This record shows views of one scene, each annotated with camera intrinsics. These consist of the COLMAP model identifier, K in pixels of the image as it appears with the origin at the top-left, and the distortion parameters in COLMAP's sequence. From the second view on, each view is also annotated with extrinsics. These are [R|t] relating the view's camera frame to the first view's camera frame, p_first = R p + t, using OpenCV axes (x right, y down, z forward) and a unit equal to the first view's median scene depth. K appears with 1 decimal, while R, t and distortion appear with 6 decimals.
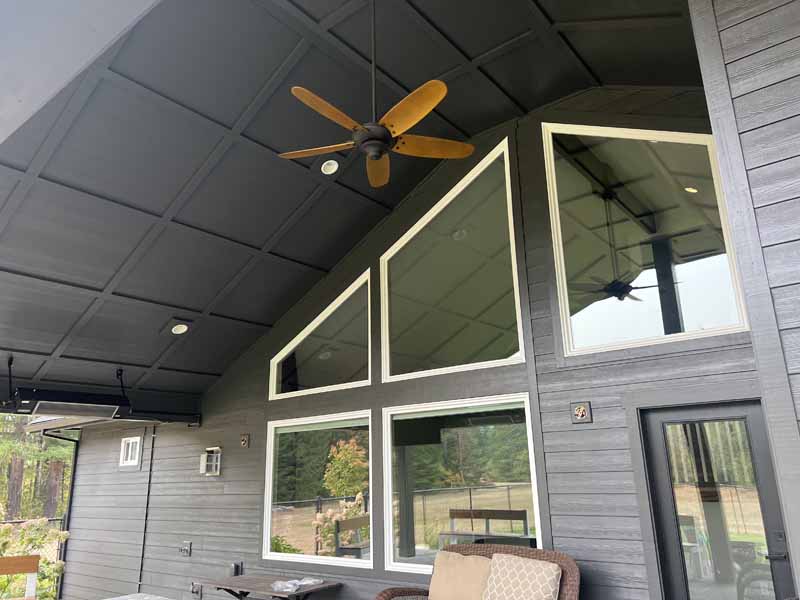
lens RADIAL K [[601.1, 0, 400.0], [0, 601.1, 300.0], [0, 0, 1]] dist [0.125658, -0.180456]
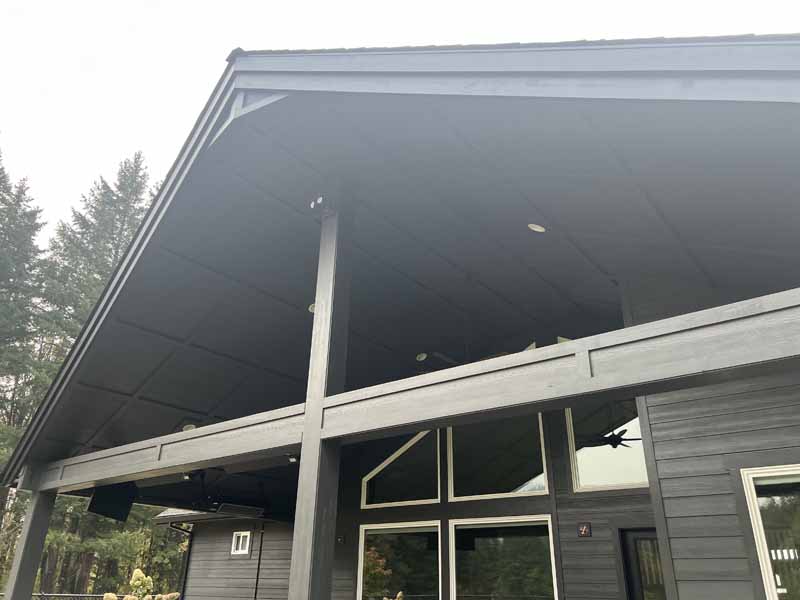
lens RADIAL K [[606.1, 0, 409.1], [0, 606.1, 303.0], [0, 0, 1]] dist [0.030069, -0.002548]
pose [[0.998920, 0.045341, -0.010120, -0.118740], [-0.046369, 0.986495, -0.157093, -0.089408], [0.002860, 0.157393, 0.987532, -0.467195]]
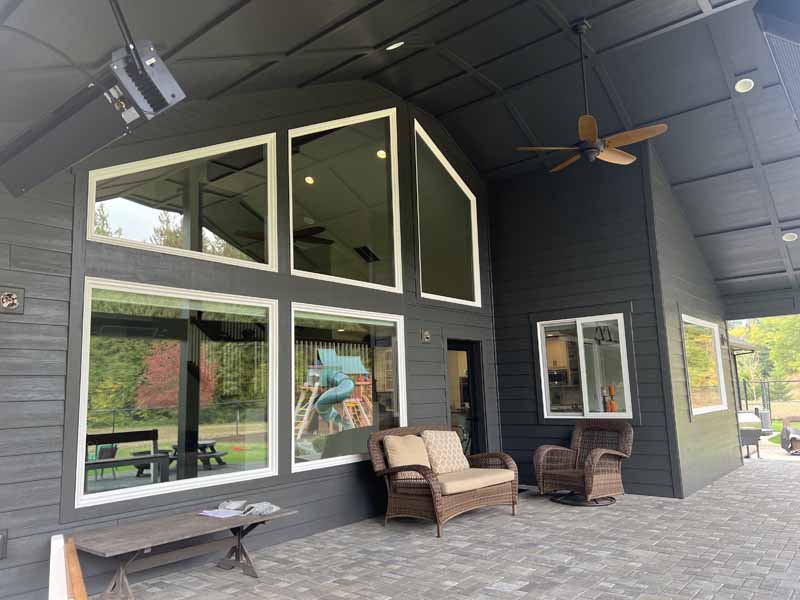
lens RADIAL K [[601.1, 0, 400.0], [0, 601.1, 300.0], [0, 0, 1]] dist [0.125658, -0.180456]
pose [[0.001373, 0.178137, 0.984005, -0.799838], [-0.250723, 0.952637, -0.172108, 0.256281], [-0.968058, -0.246477, 0.045971, 0.713113]]
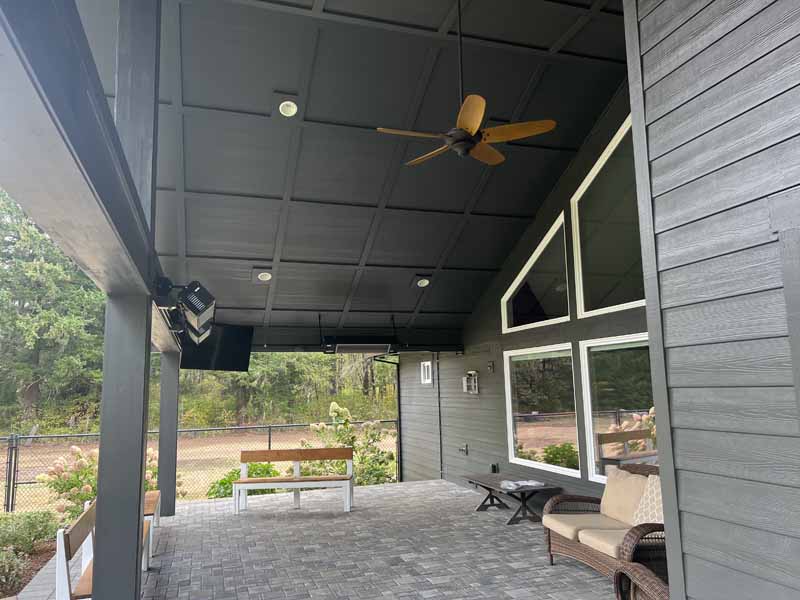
lens RADIAL K [[601.1, 0, 400.0], [0, 601.1, 300.0], [0, 0, 1]] dist [0.125658, -0.180456]
pose [[0.837401, -0.075721, -0.541318, 0.265799], [0.155726, 0.982364, 0.103488, -0.052381], [0.523935, -0.170959, 0.834425, -0.068353]]
